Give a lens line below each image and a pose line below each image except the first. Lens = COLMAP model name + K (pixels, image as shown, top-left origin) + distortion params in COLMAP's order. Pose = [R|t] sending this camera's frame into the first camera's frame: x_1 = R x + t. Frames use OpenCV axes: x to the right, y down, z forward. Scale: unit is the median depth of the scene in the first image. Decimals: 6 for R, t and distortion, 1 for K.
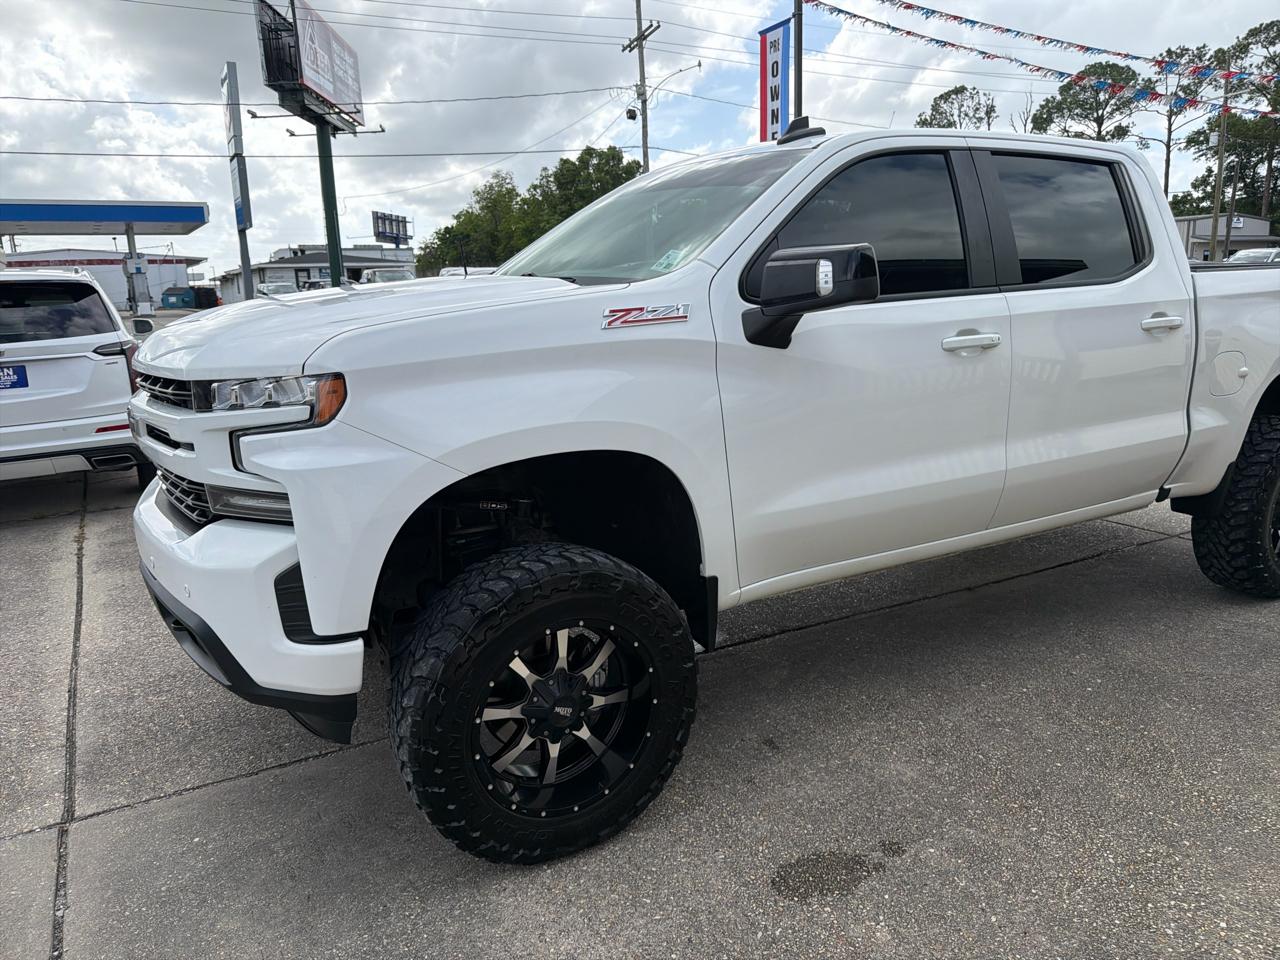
lens RADIAL K [[907.0, 0, 637.8], [0, 907.0, 480.6], [0, 0, 1]] dist [0.011922, -0.022592]
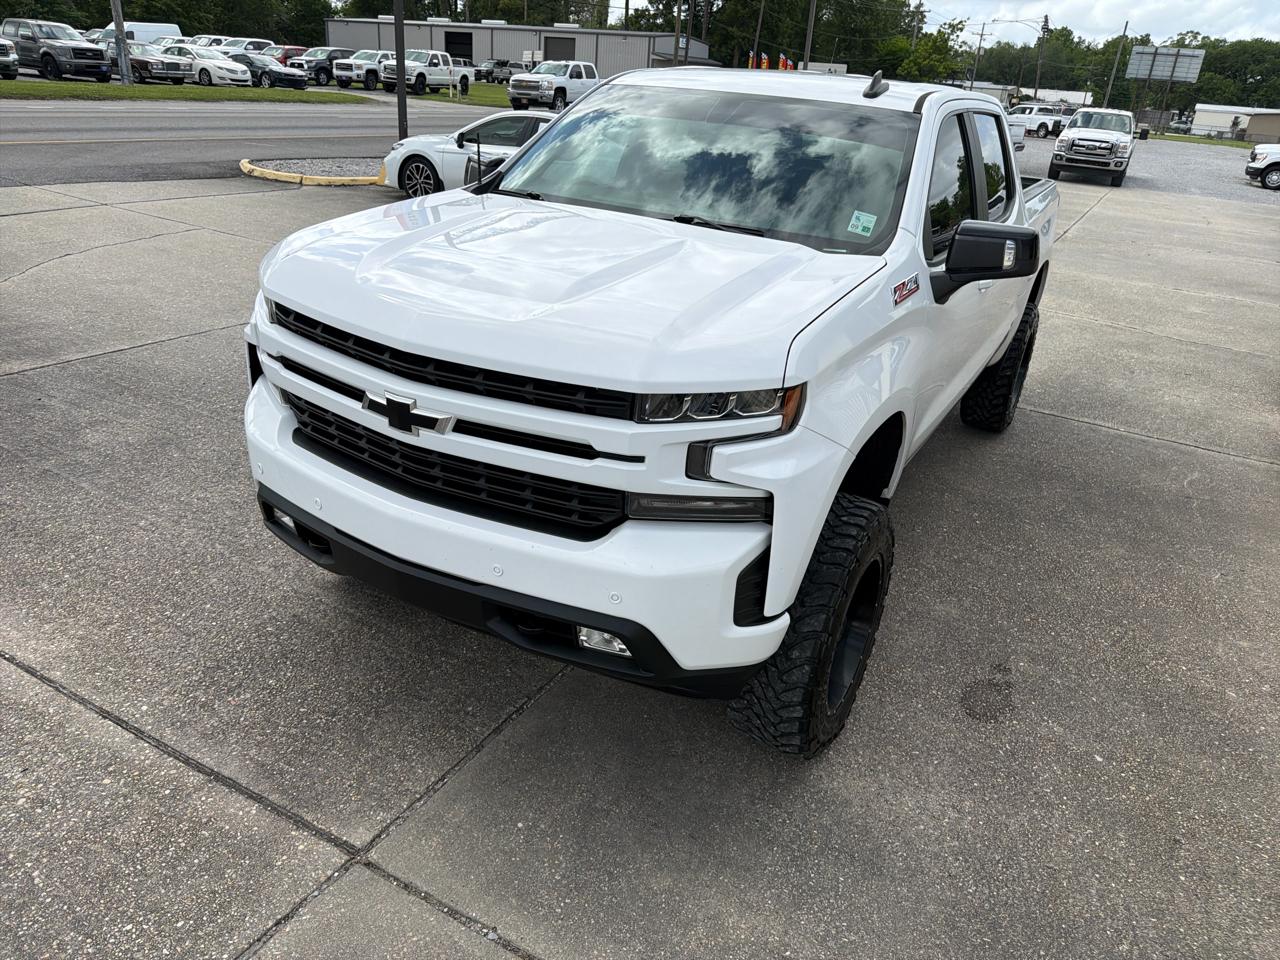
lens RADIAL K [[907.0, 0, 638.5], [0, 907.0, 475.7], [0, 0, 1]] dist [0.011922, -0.022592]
pose [[0.849060, -0.129164, 0.512263, -0.583285], [0.018212, 0.976231, 0.215964, -0.134993], [-0.527982, -0.174037, 0.831232, 0.115131]]
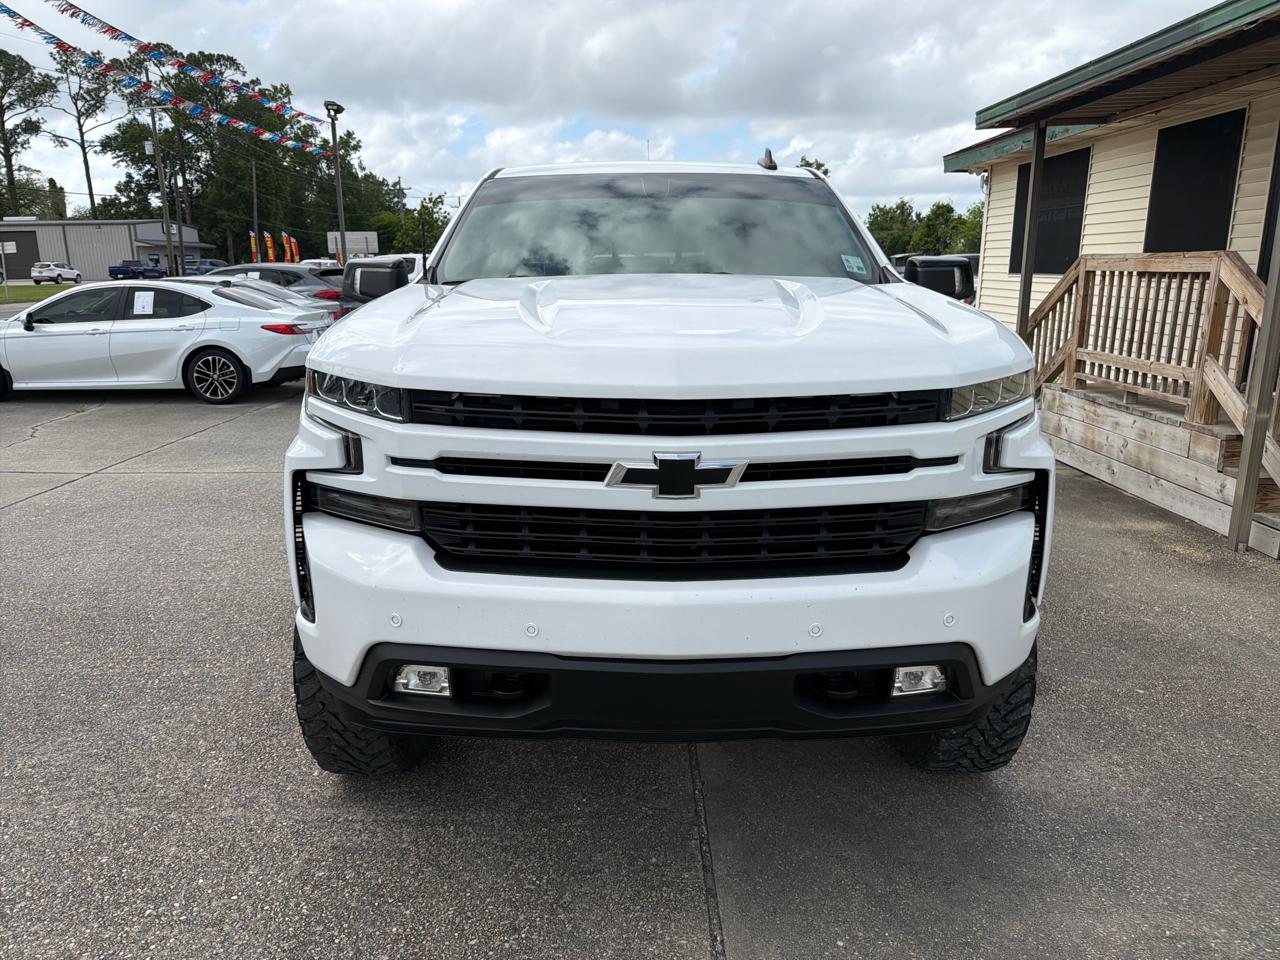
lens RADIAL K [[907.0, 0, 631.2], [0, 907.0, 482.4], [0, 0, 1]] dist [0.011922, -0.022592]
pose [[0.484258, -0.178731, 0.856475, -0.851000], [0.179355, 0.978402, 0.102767, -0.099087], [-0.856344, 0.103847, 0.505856, 0.484867]]
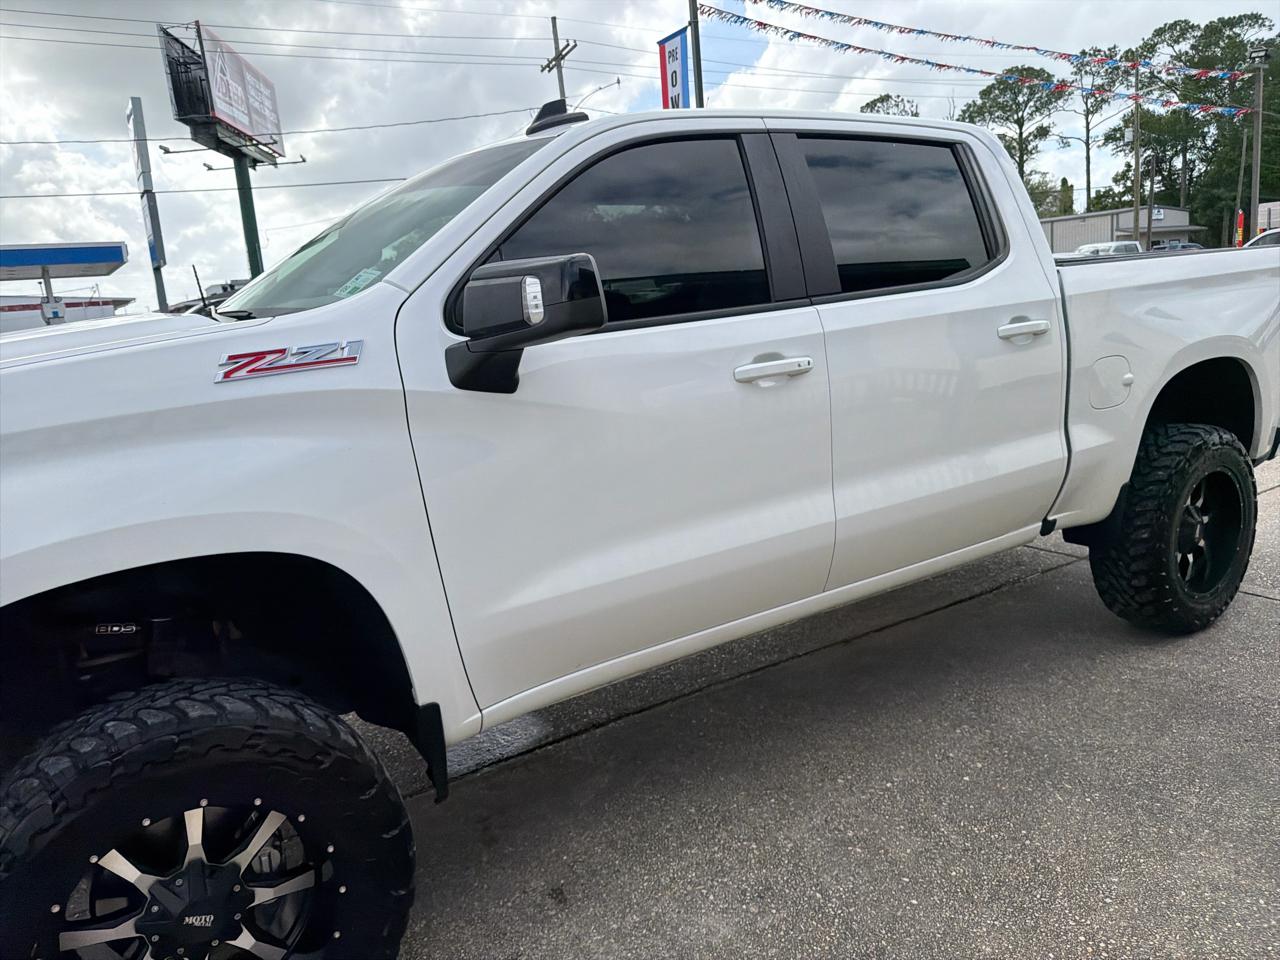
lens RADIAL K [[907.0, 0, 639.9], [0, 907.0, 469.3], [0, 0, 1]] dist [0.011922, -0.022592]
pose [[0.997098, -0.058783, 0.048382, 0.161451], [0.060215, 0.997773, -0.028698, -0.038032], [-0.046587, 0.031528, 0.998417, 0.167878]]
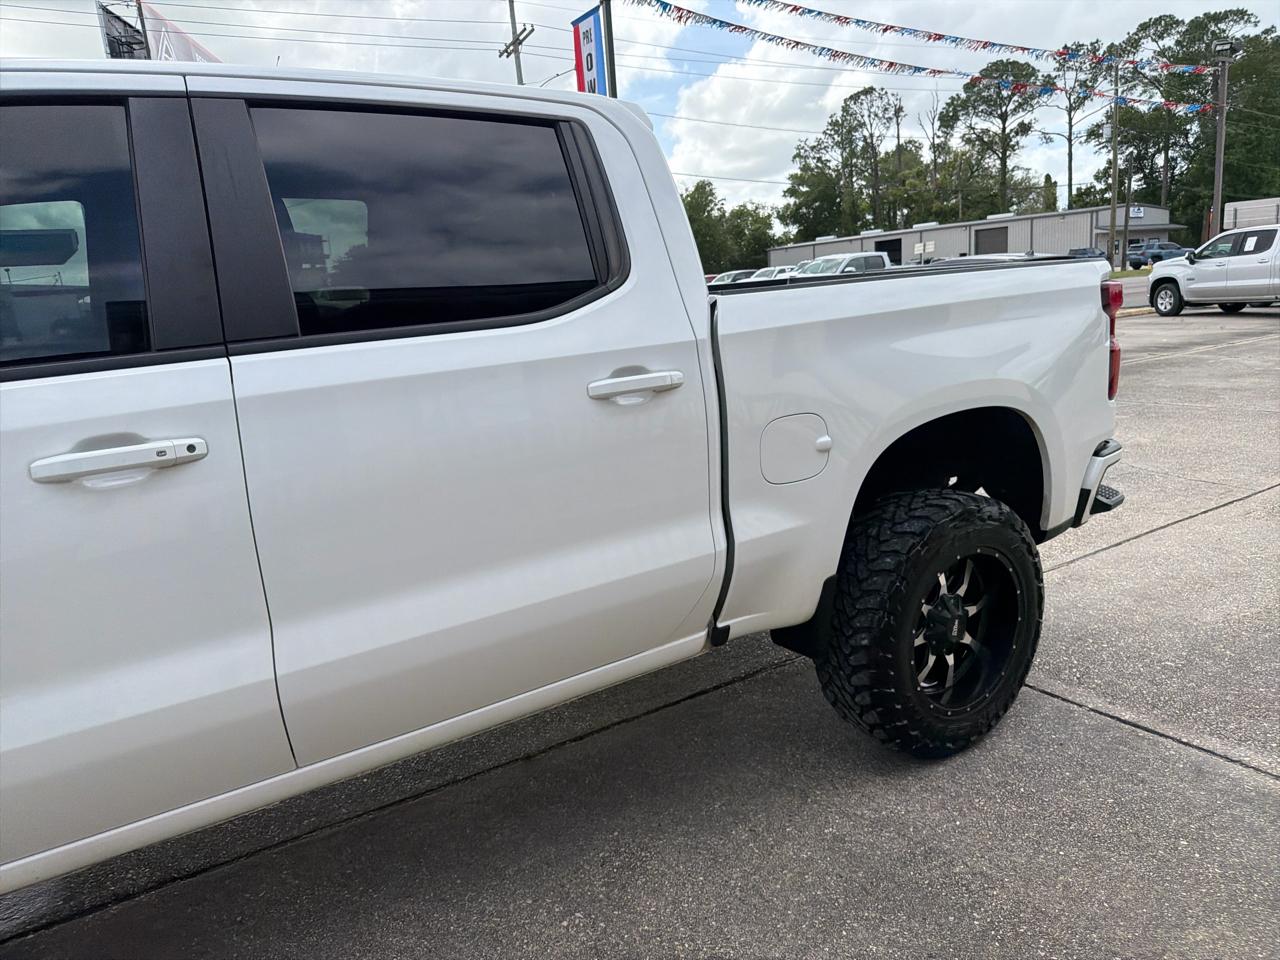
lens RADIAL K [[907.0, 0, 641.6], [0, 907.0, 478.5], [0, 0, 1]] dist [0.011922, -0.022592]
pose [[0.996777, -0.051615, 0.061416, 0.498381], [0.052321, 0.998581, -0.009946, -0.095061], [-0.060815, 0.013128, 0.998063, 0.367427]]
